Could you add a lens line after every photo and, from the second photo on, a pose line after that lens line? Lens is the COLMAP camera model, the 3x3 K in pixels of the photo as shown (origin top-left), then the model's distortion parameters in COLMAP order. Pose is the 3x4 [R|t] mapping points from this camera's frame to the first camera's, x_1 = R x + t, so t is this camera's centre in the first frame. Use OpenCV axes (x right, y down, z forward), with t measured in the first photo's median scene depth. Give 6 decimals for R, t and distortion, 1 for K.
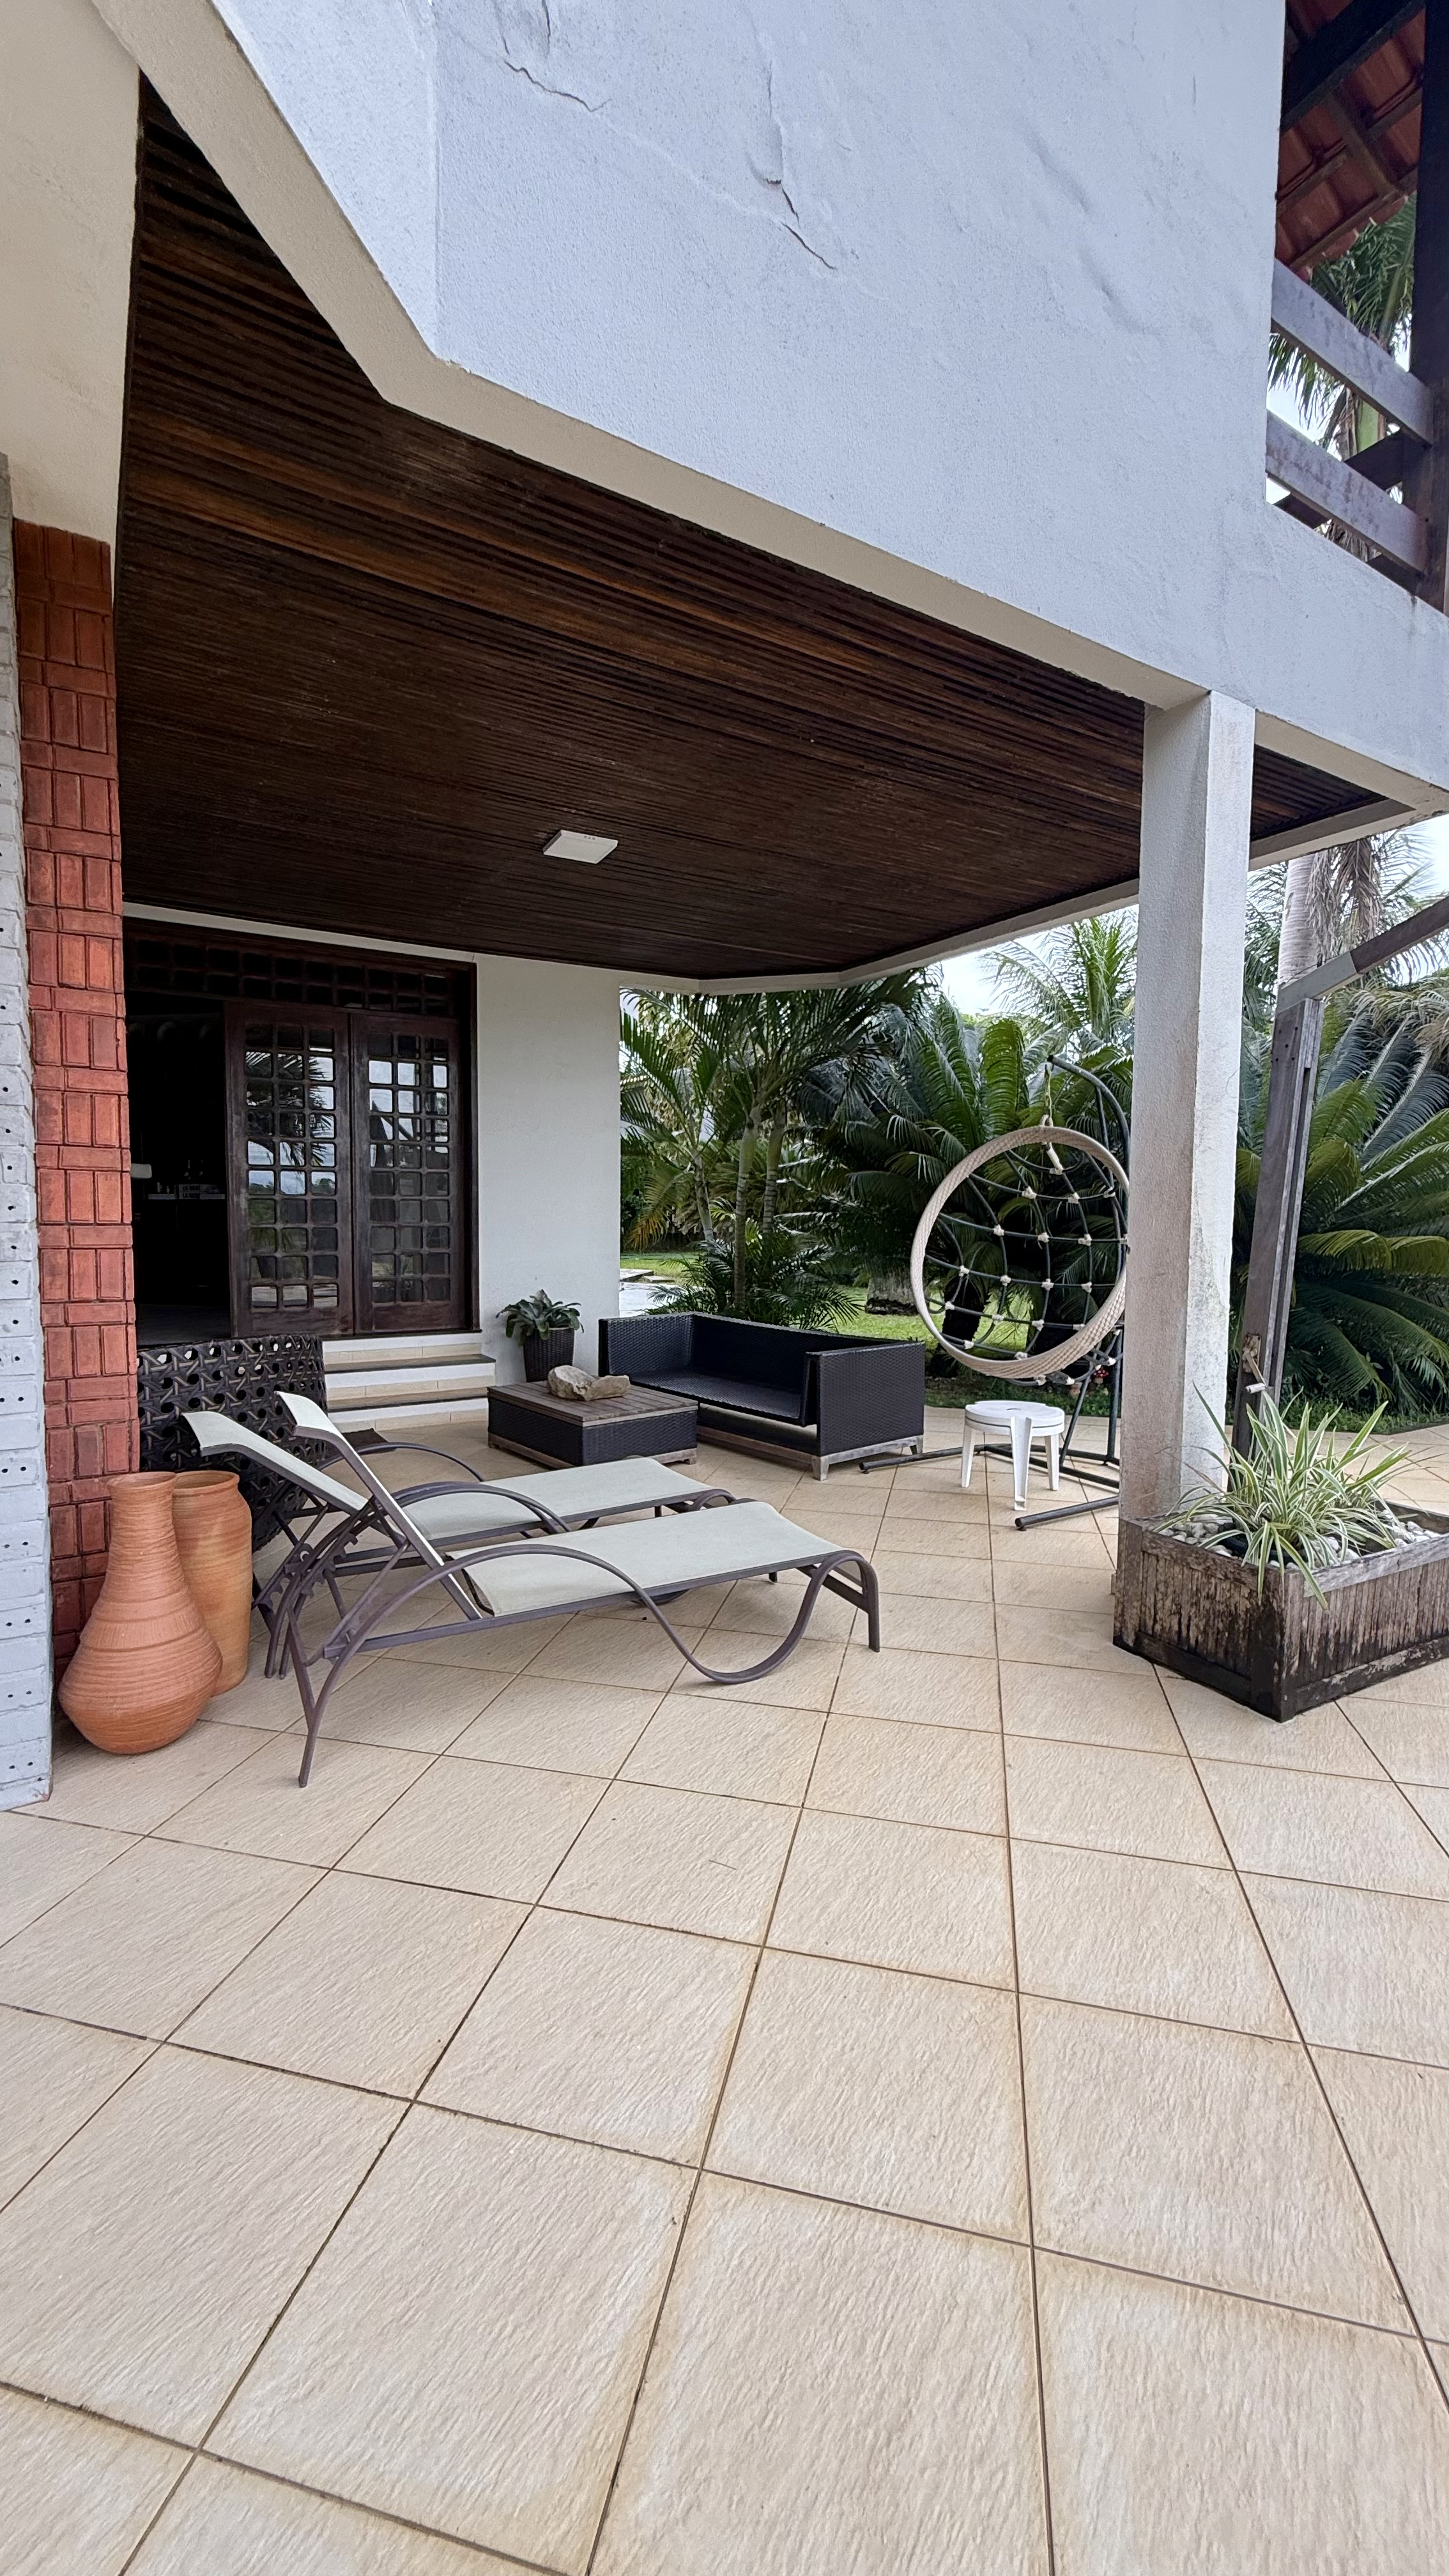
lens RADIAL K [[1017.3, 0, 725.1], [0, 1017.3, 1277.5], [0, 0, 1]] dist [-0.004888, 0.000990]
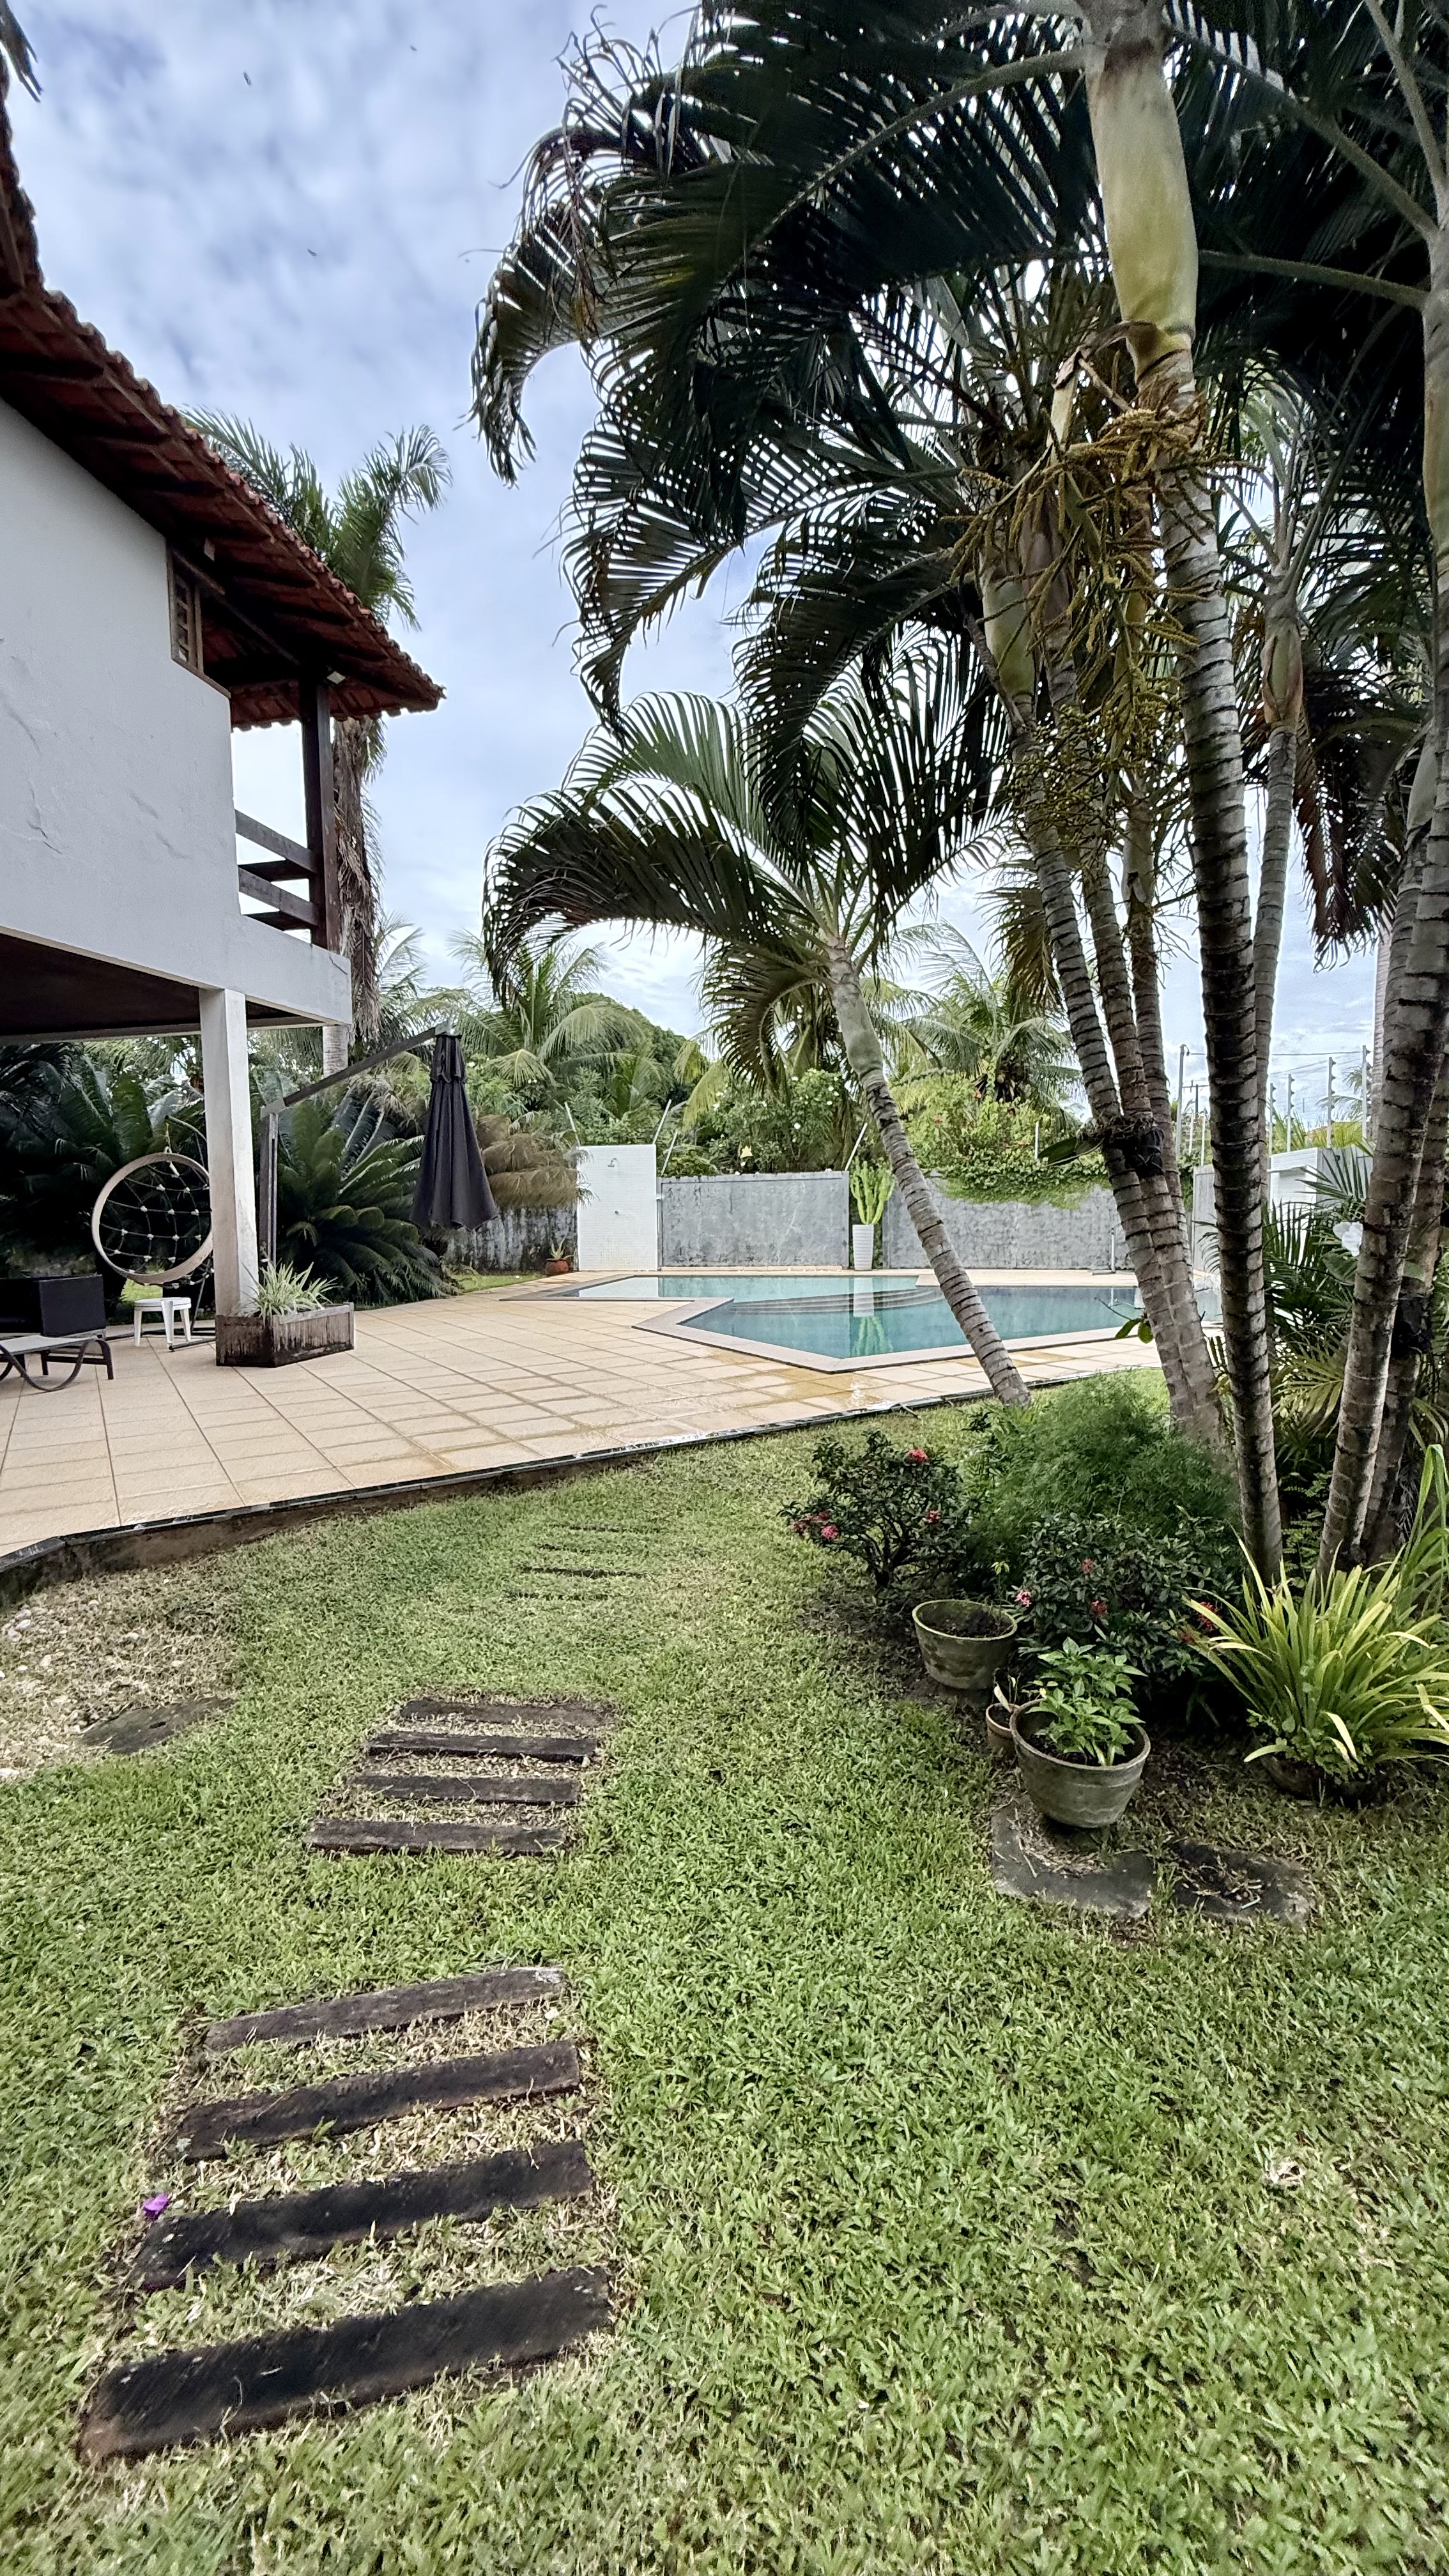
lens RADIAL K [[1017.3, 0, 732.0], [0, 1017.3, 1294.6], [0, 0, 1]] dist [-0.004888, 0.000990]
pose [[0.686725, -0.078884, 0.722624, -0.560766], [0.062204, 0.996825, 0.049703, 0.140031], [-0.724251, 0.010818, 0.689452, -1.704938]]
